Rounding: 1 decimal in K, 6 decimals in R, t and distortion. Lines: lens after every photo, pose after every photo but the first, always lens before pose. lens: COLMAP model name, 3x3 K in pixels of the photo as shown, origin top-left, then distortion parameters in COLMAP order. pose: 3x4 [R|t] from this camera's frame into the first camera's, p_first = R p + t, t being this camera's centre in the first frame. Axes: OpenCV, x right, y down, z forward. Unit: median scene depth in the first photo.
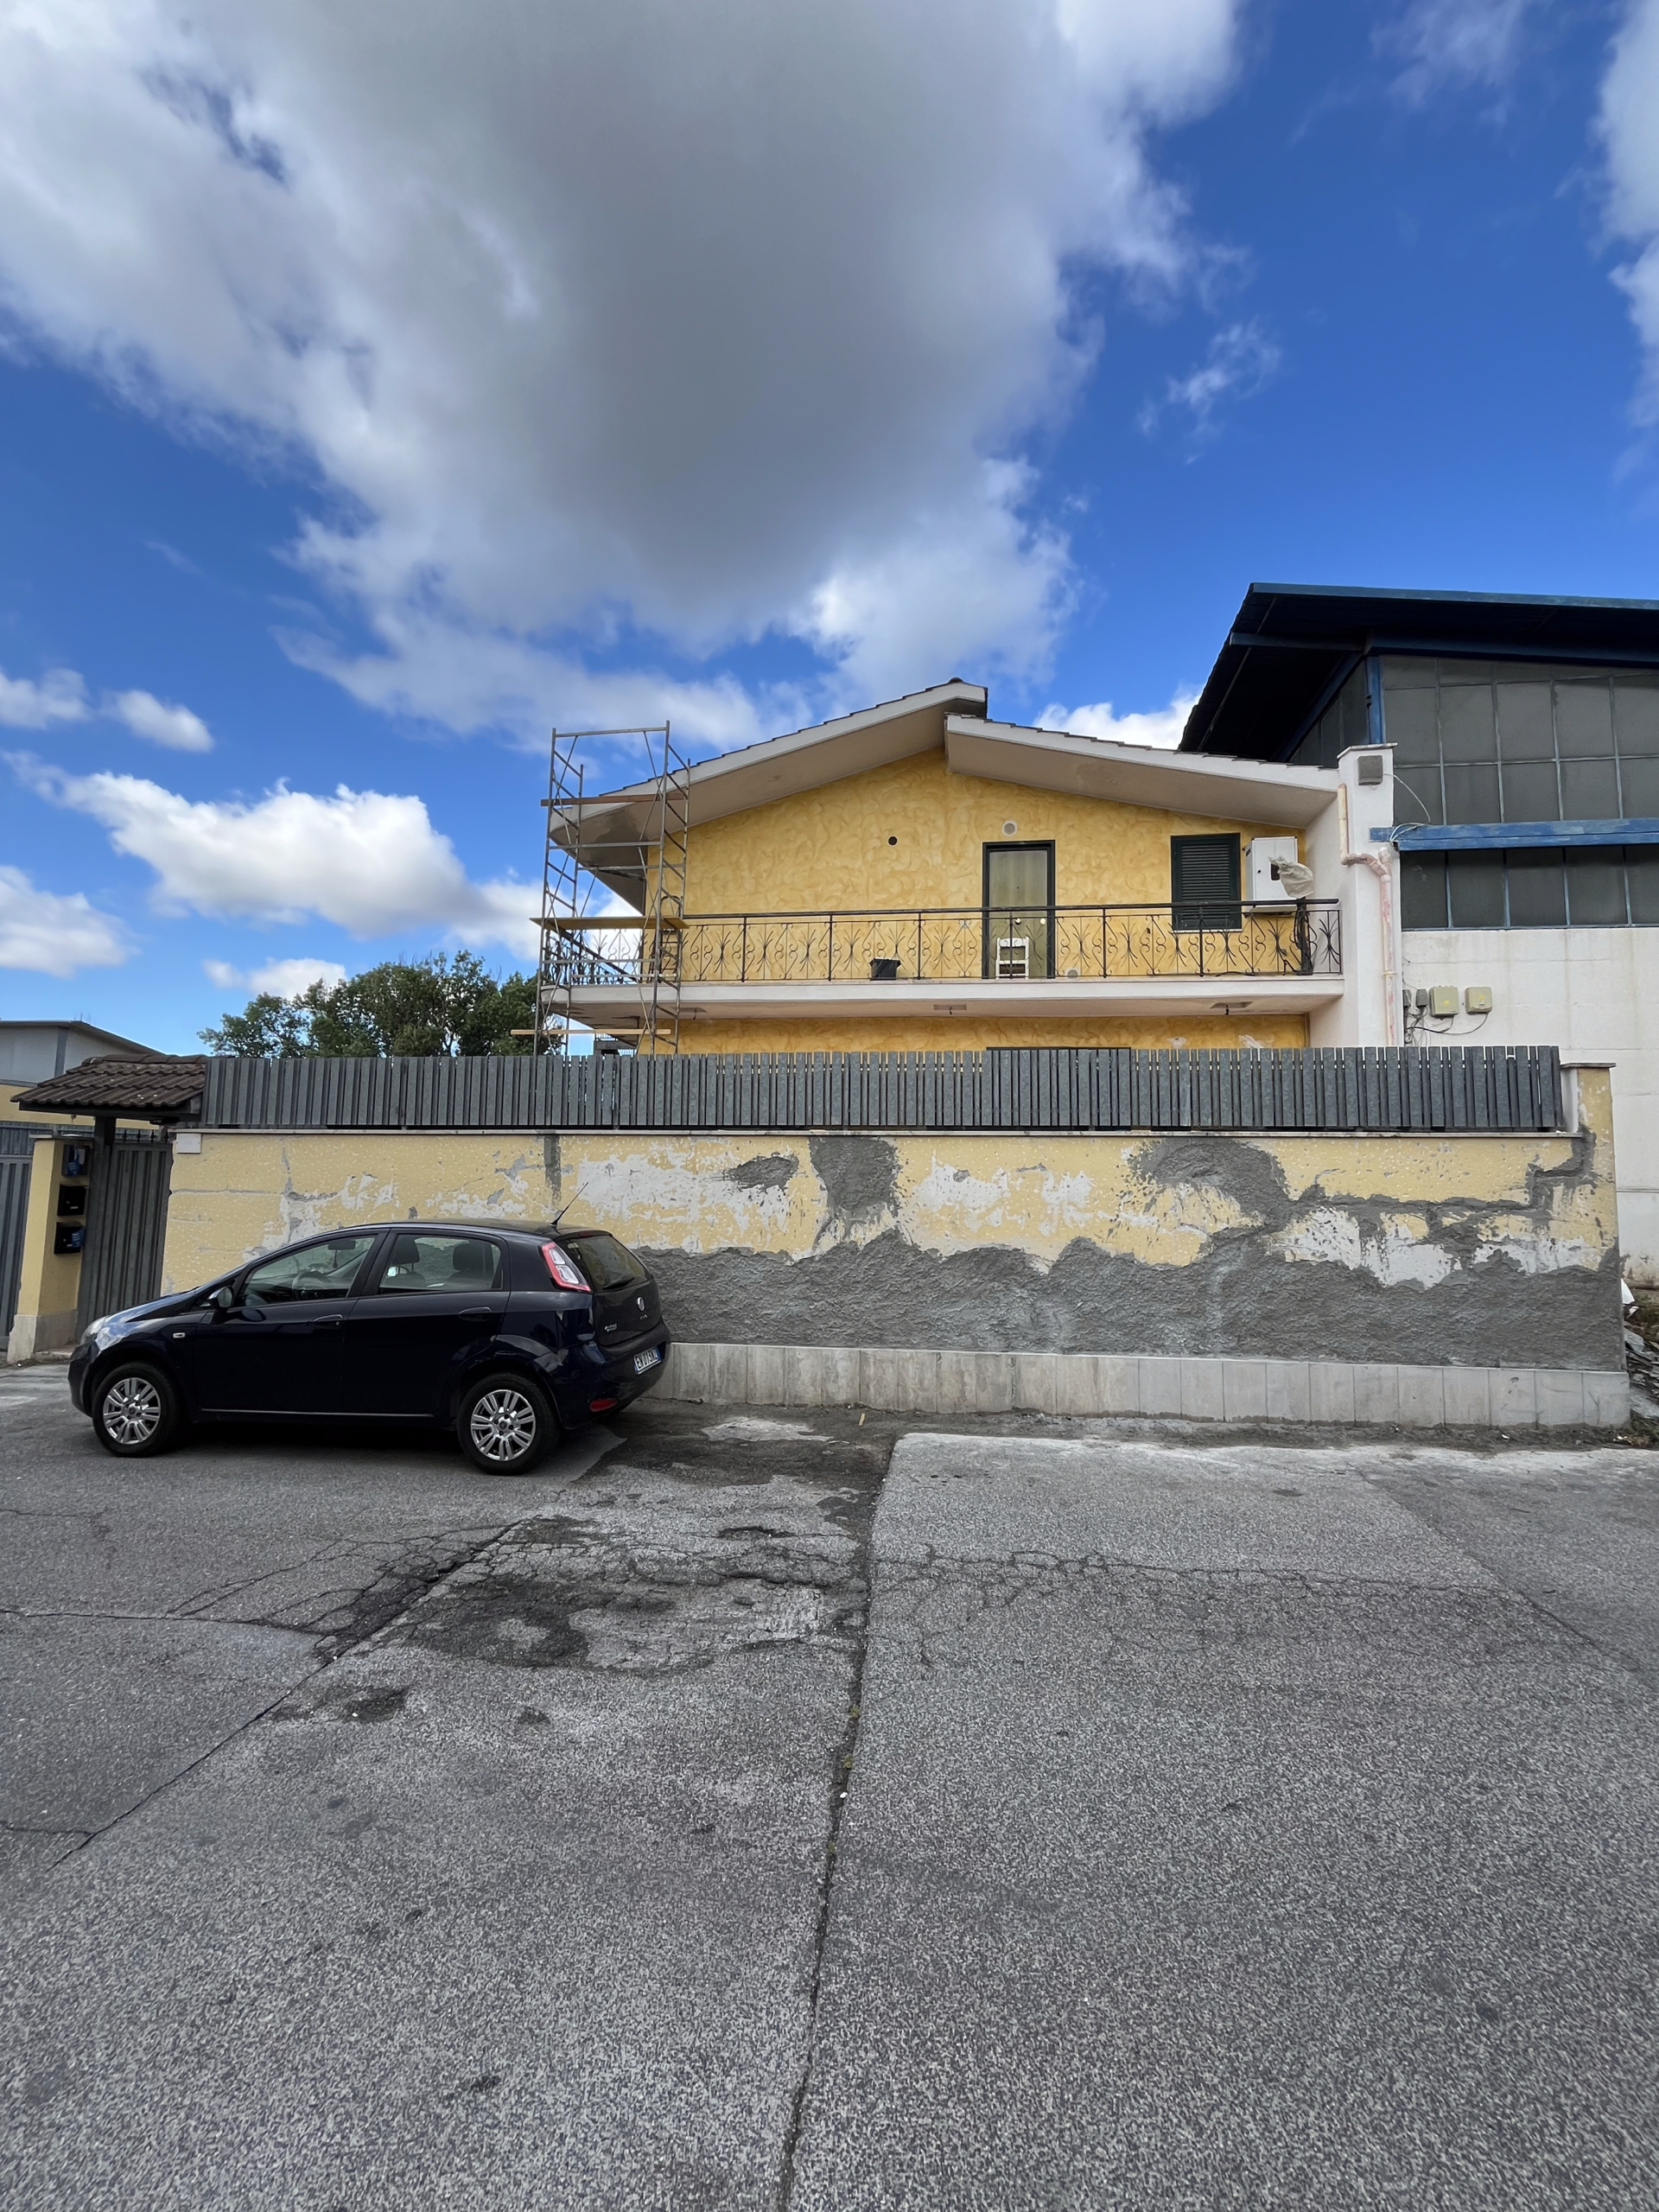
lens RADIAL K [[896.3, 0, 836.6], [0, 896.3, 1103.6], [0, 0, 1]] dist [-0.003817, 0.000639]
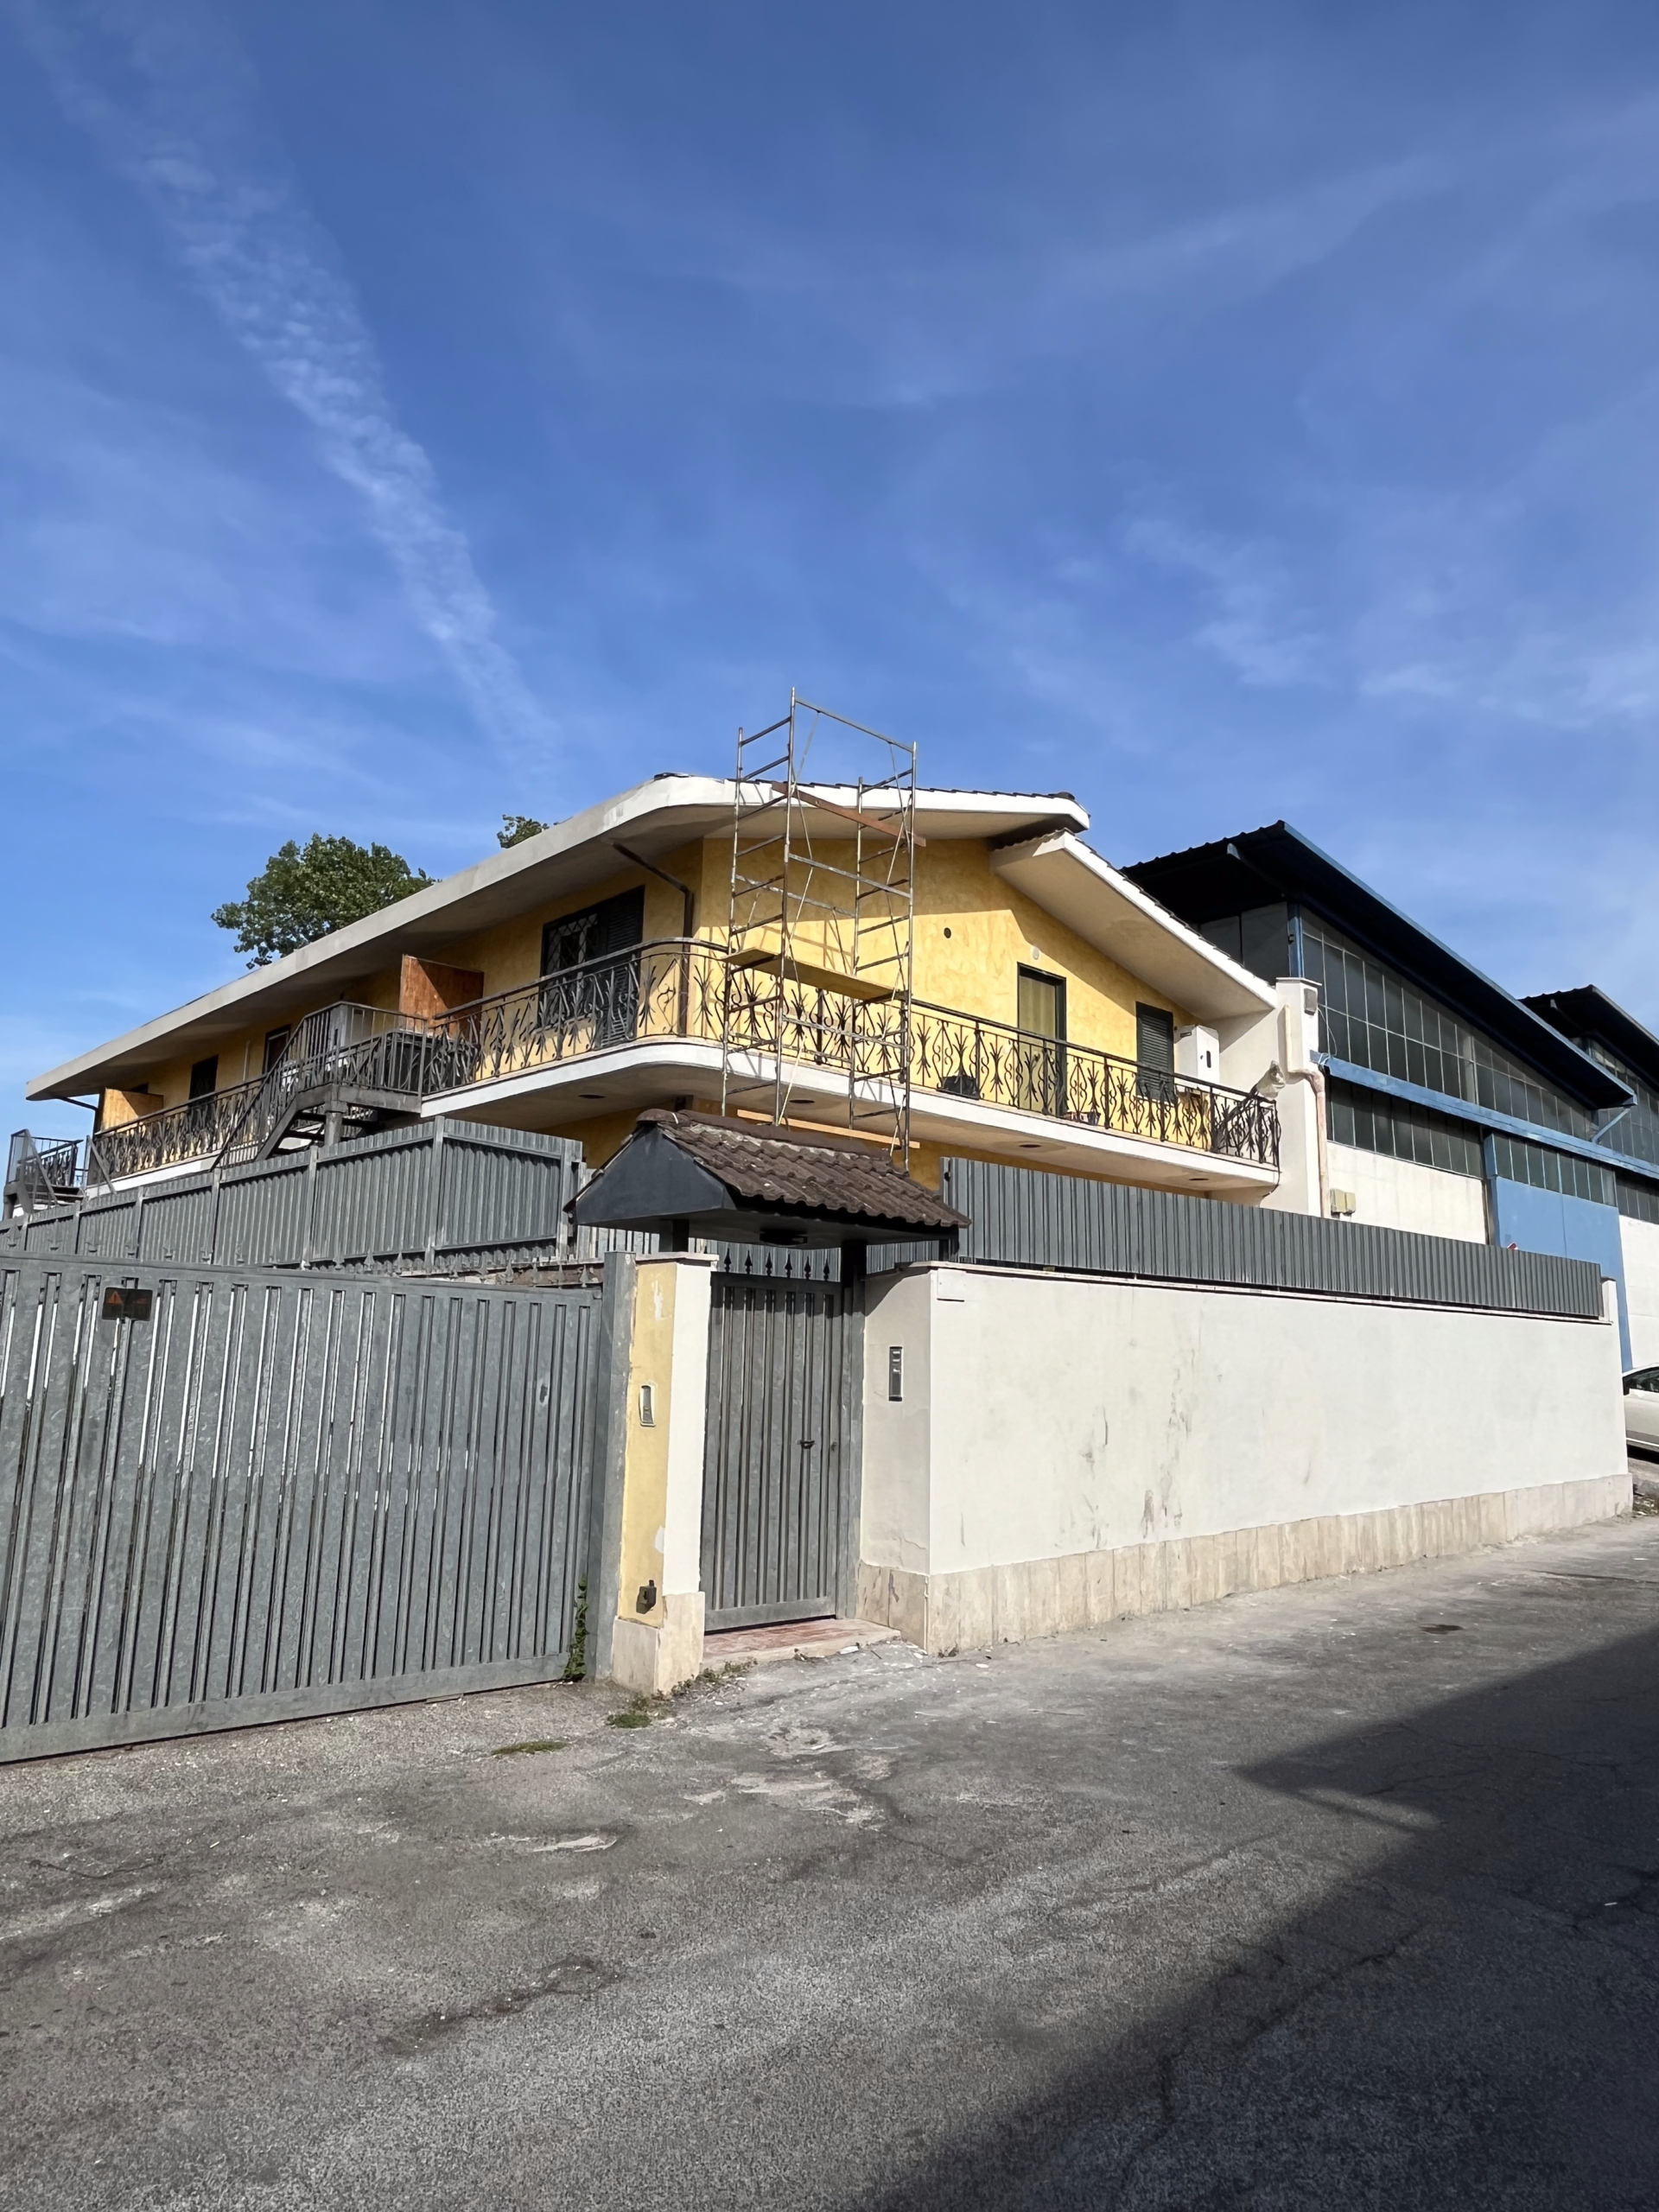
lens RADIAL K [[1397.0, 0, 830.6], [0, 1397.0, 1109.0], [0, 0, 1]] dist [-0.000809, 0.000742]
pose [[0.631900, 0.139111, 0.762463, -1.034551], [-0.092826, 0.990263, -0.103743, 0.019804], [-0.769471, -0.005221, 0.638661, 0.251012]]
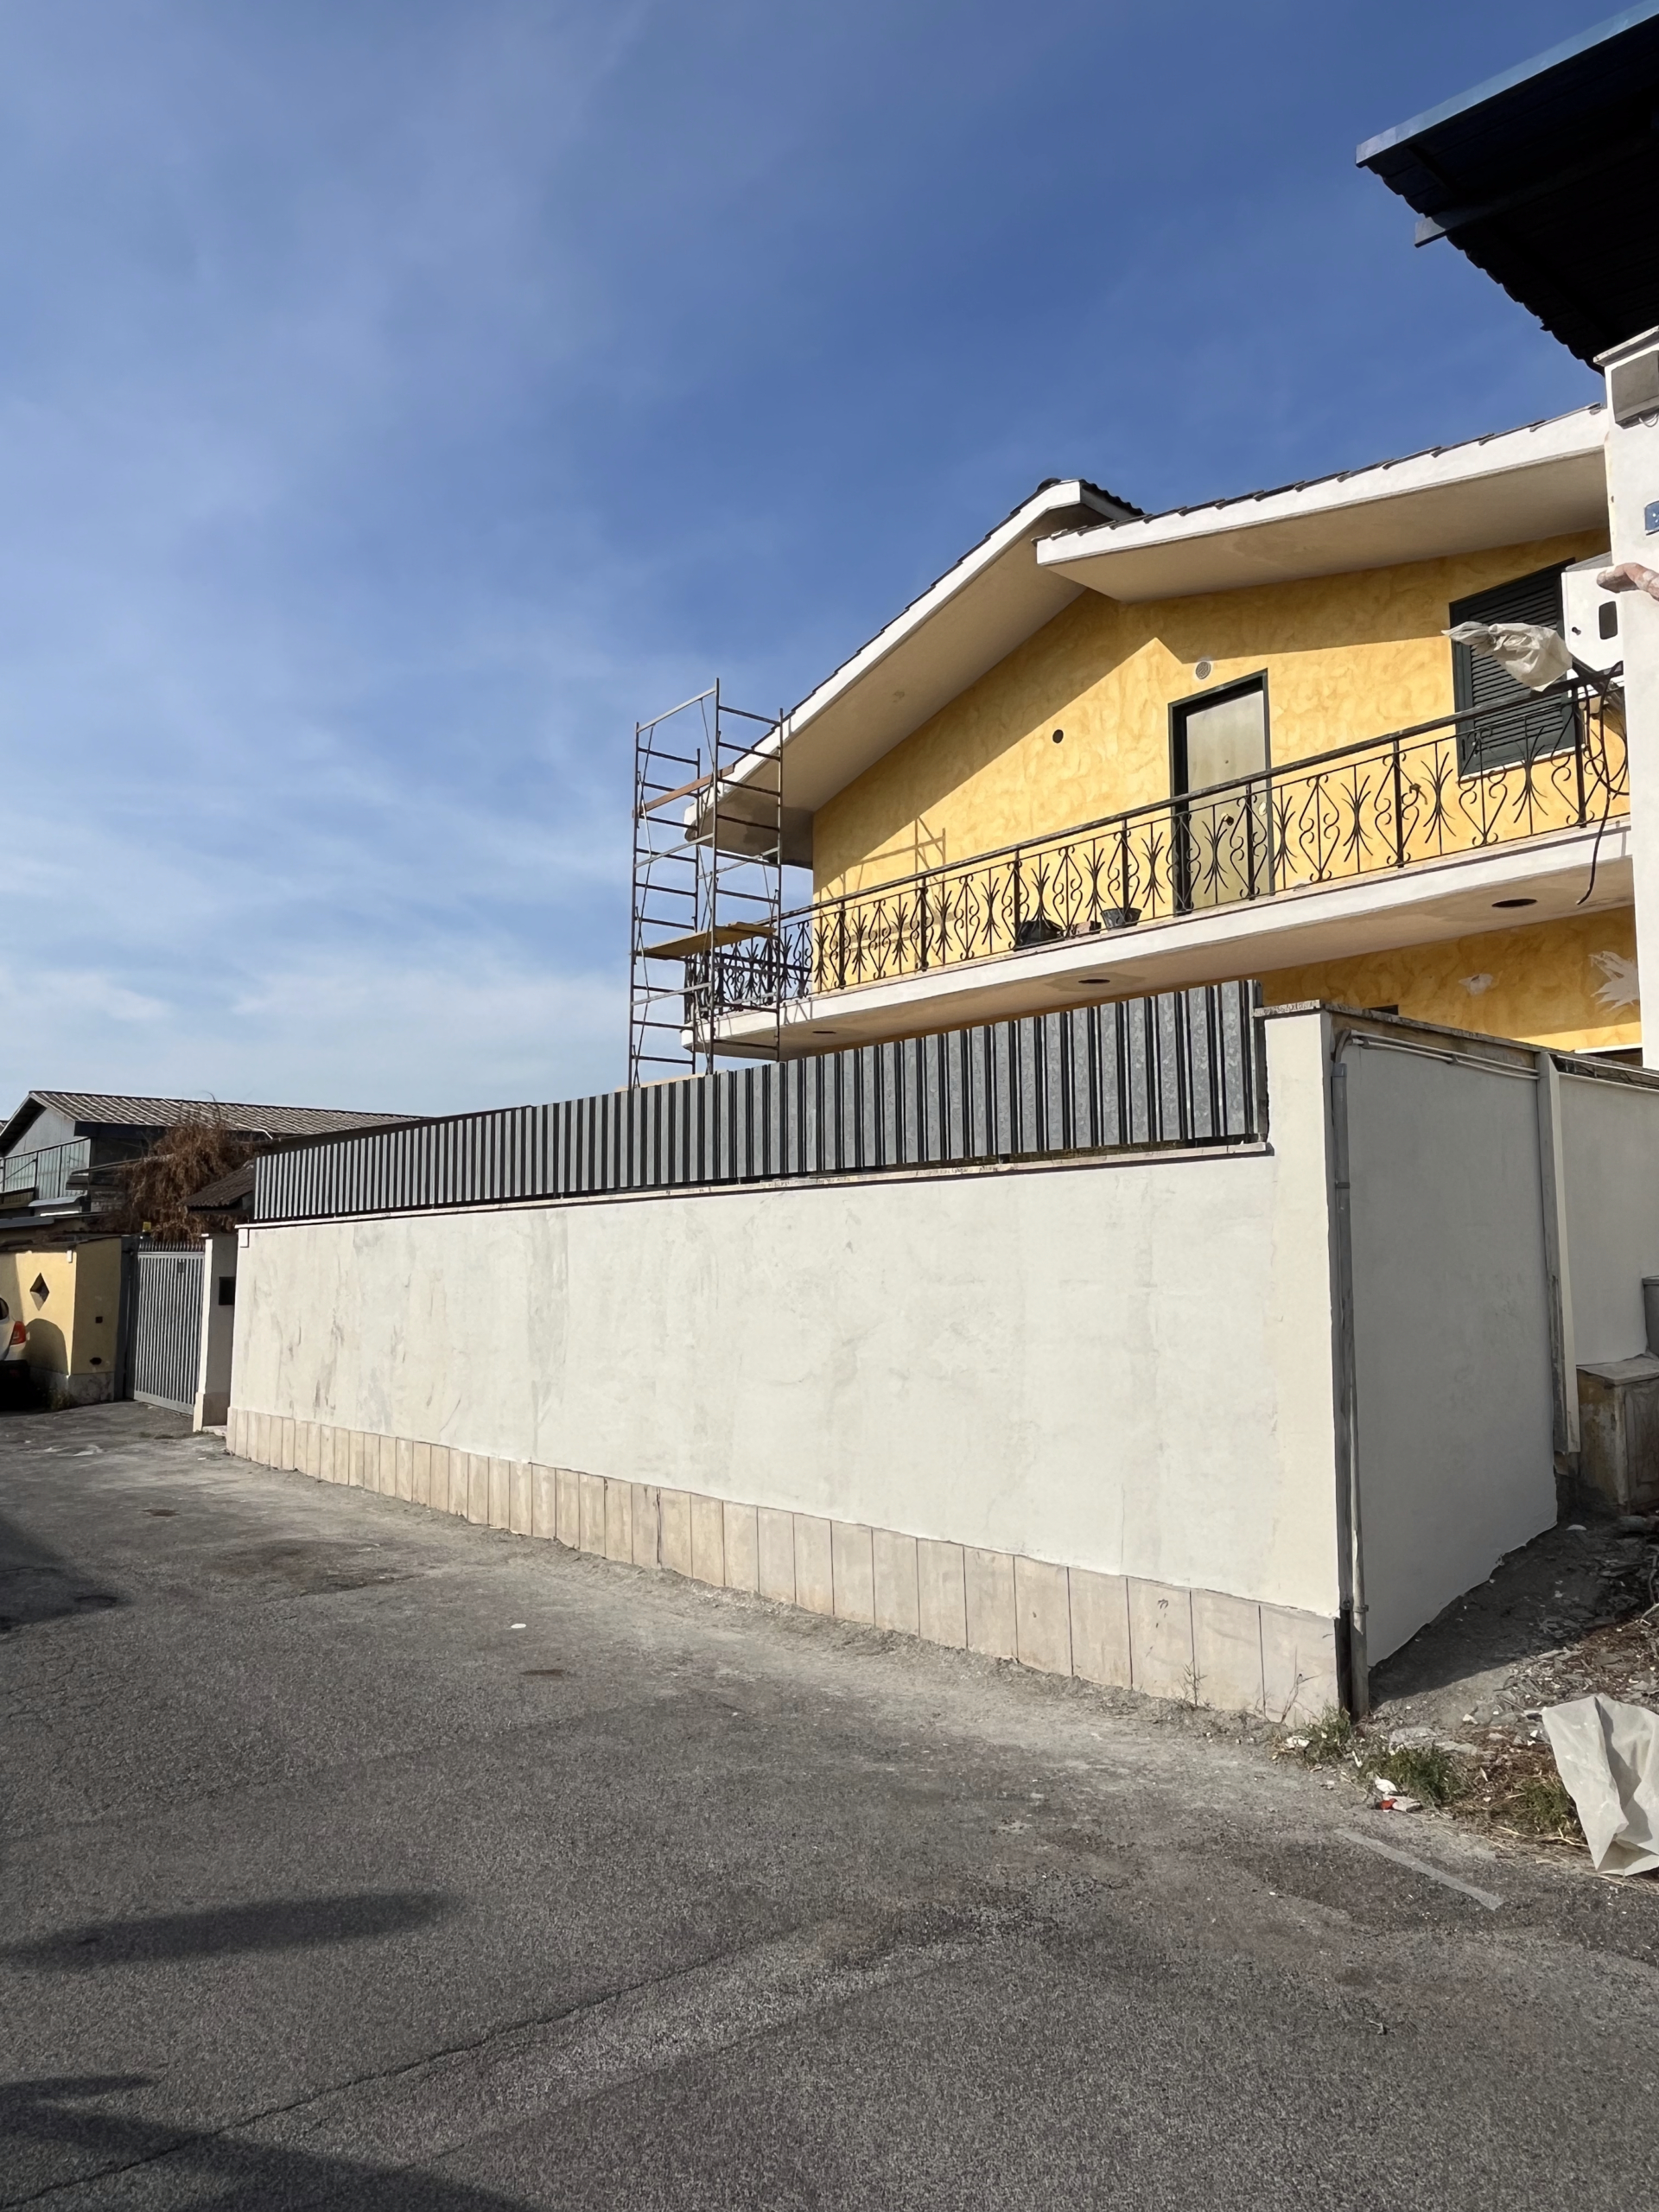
lens RADIAL K [[1397.0, 0, 833.2], [0, 1397.0, 1106.4], [0, 0, 1]] dist [-0.000809, 0.000742]
pose [[0.750315, -0.088402, -0.655143, 0.616977], [0.082647, 0.995787, -0.039714, 0.007408], [0.655894, -0.024347, 0.754460, 0.108293]]
